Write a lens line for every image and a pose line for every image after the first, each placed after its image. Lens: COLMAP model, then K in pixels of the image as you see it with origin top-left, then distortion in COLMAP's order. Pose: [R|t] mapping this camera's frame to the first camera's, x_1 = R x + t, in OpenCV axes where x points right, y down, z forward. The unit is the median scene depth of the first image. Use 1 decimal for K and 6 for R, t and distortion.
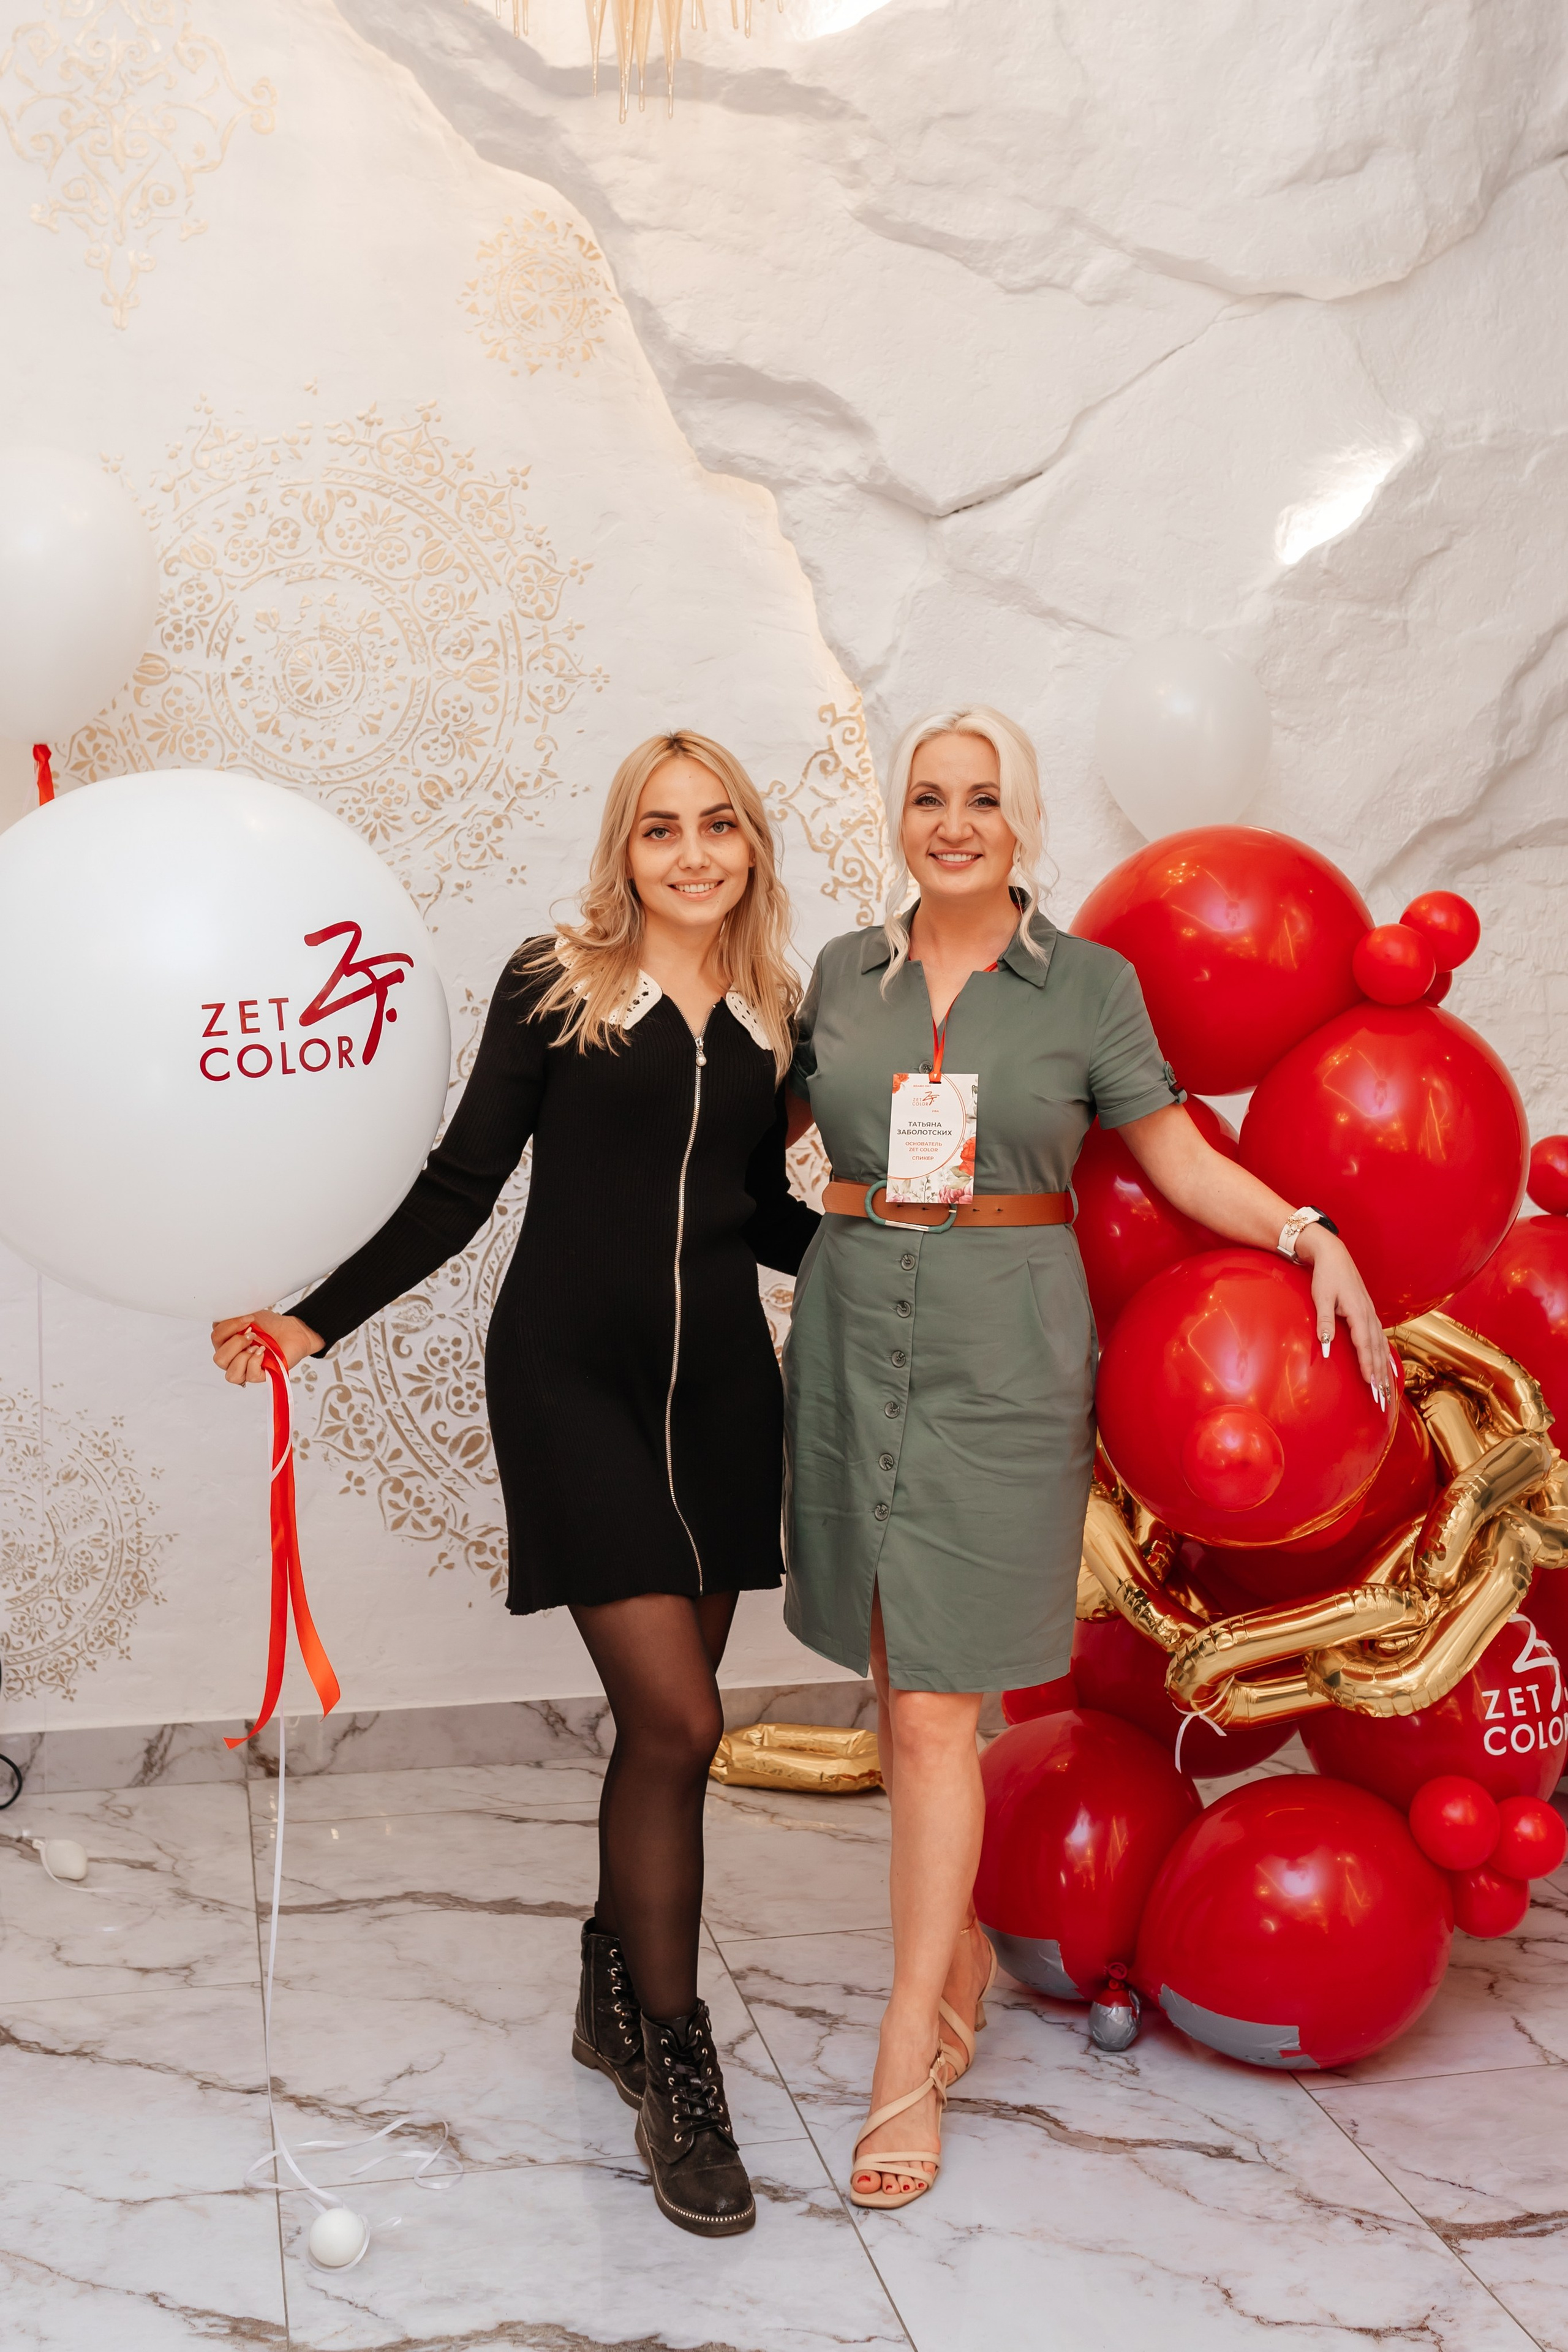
lens RADIAL K [[2783.0, 0, 799.3], [0, 2783.0, 1031.5], [0, 0, 1]] dist [0.000680, -0.001638]
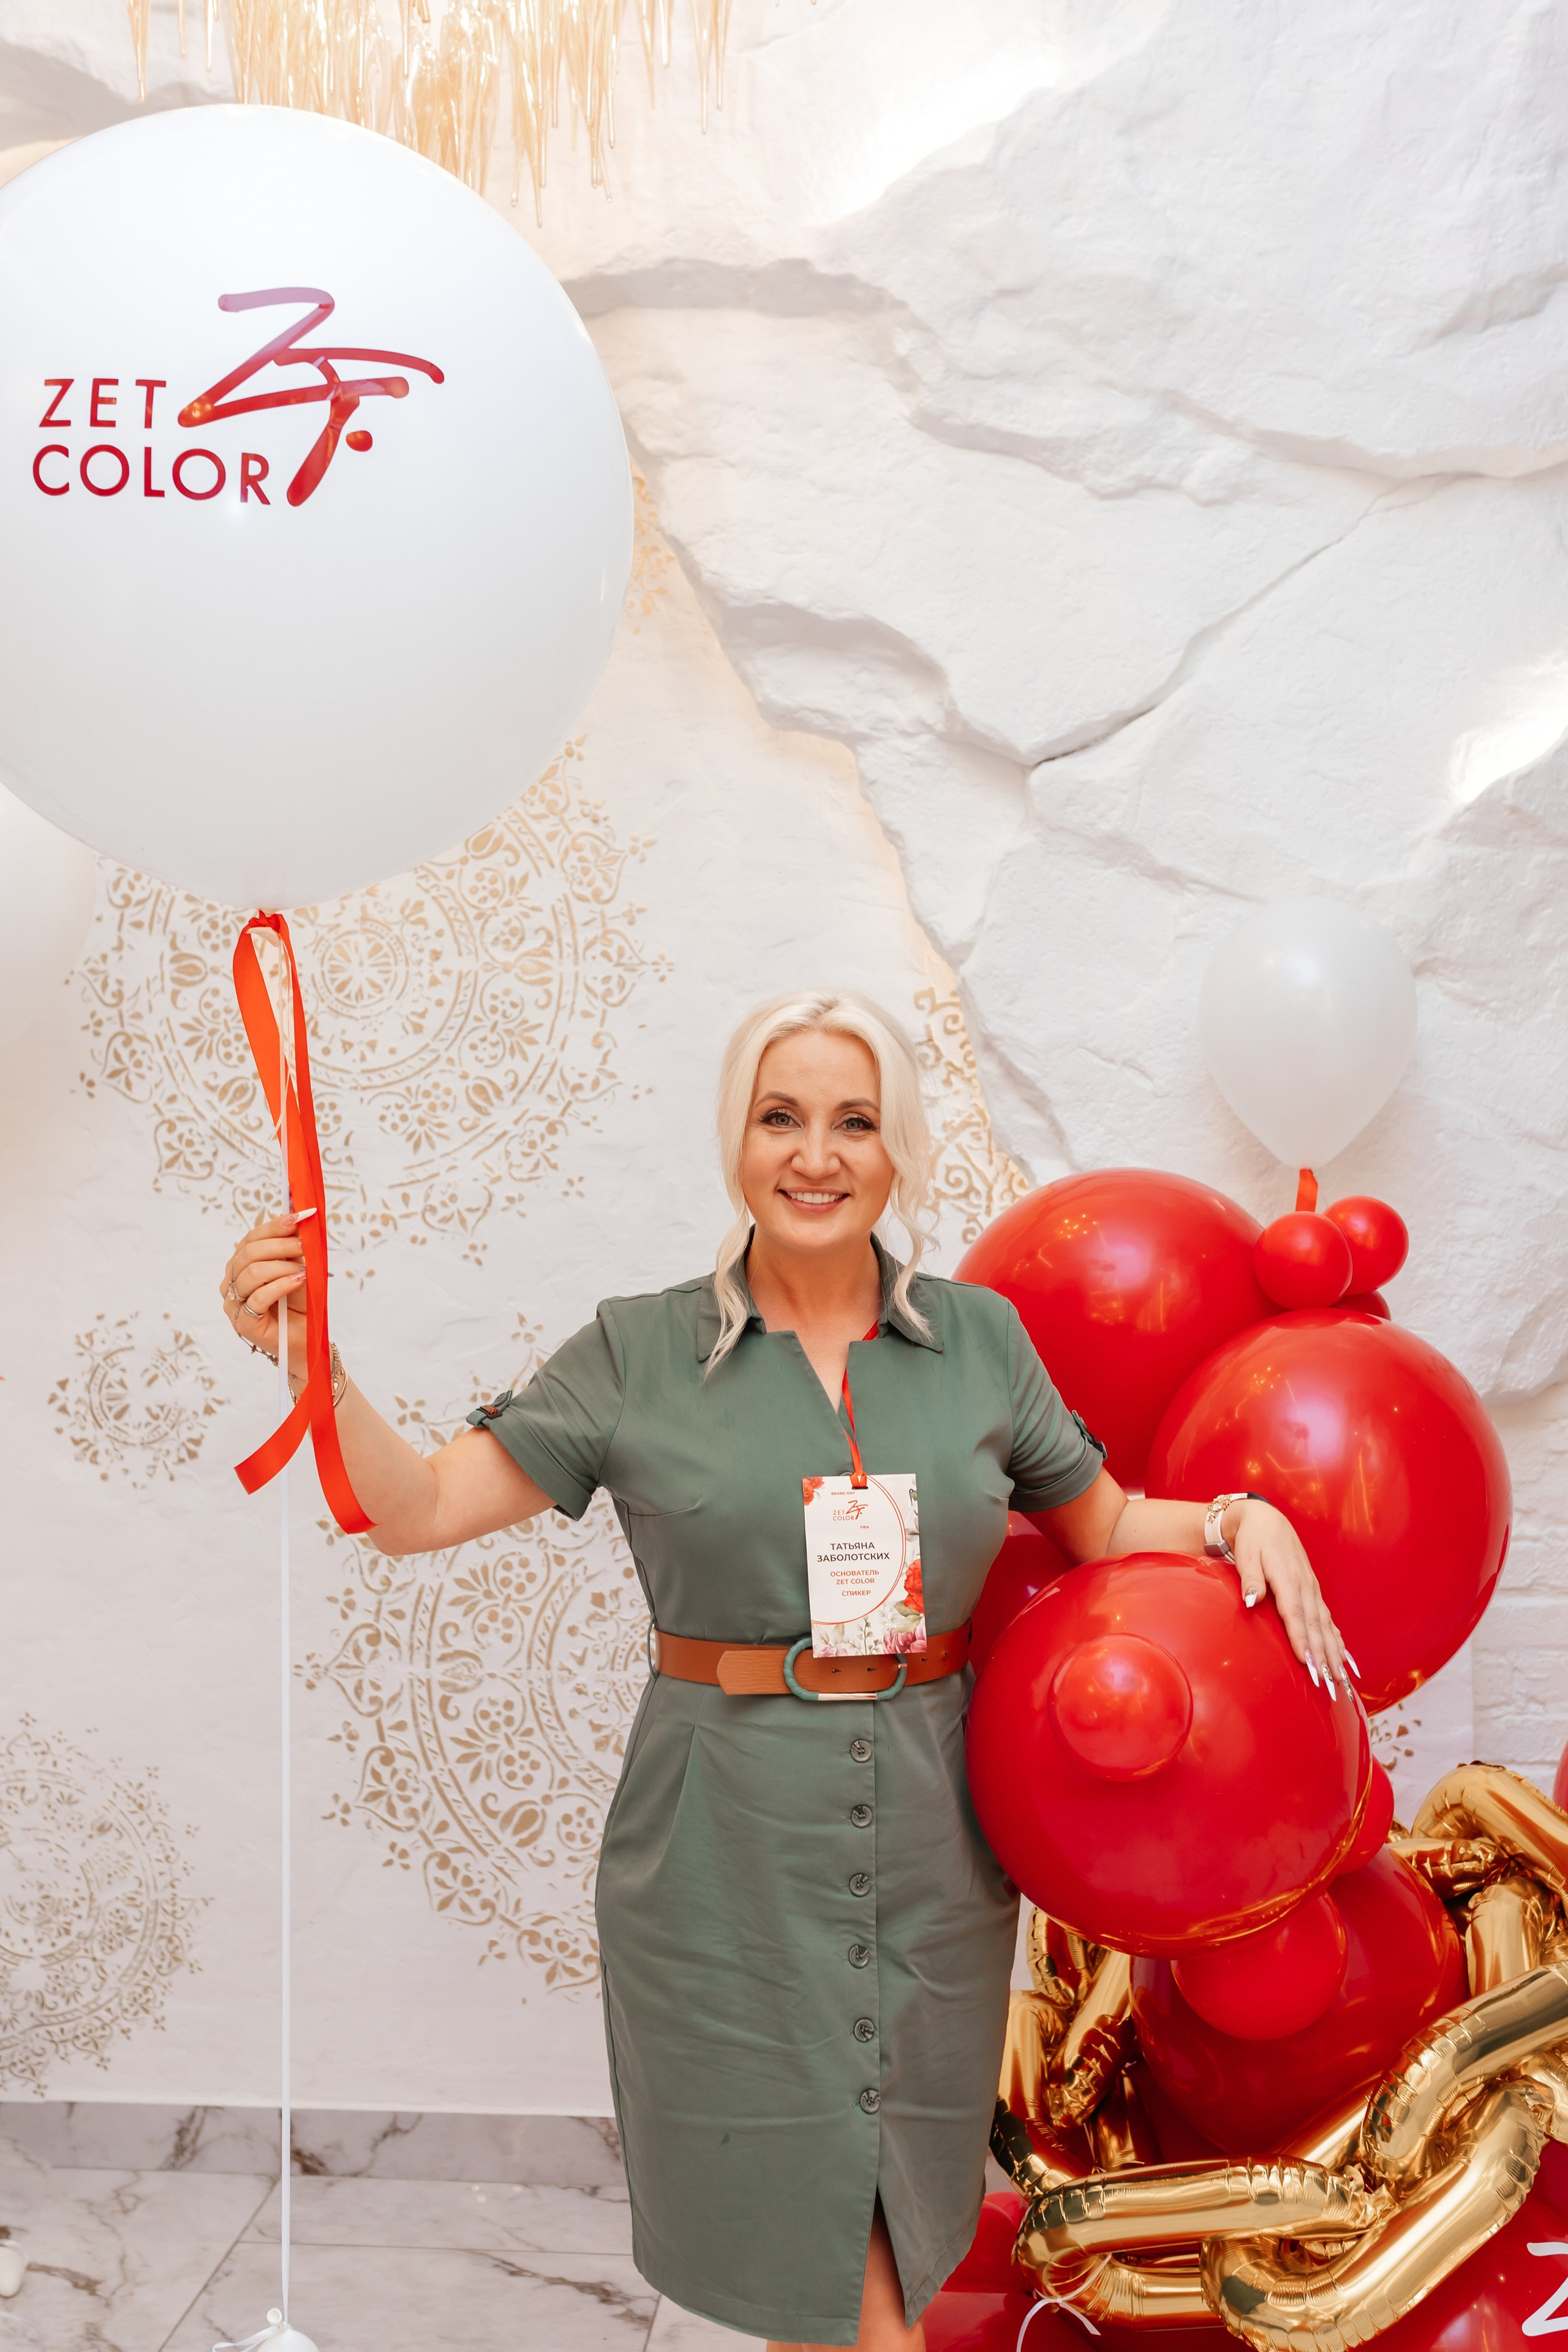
lens RADIAL K [[2437.3, 0, 792.8], [0, 2437.3, 1176.4], [0, 0, 1]] dist [-0.001679, 0.006390]
pose [[0.954978, -0.002154, -0.296670, 0.201977], [-0.010976, 0.999033, -0.042586, -0.027073], [0.296475, 0.043925, 0.954030, 0.272585]]
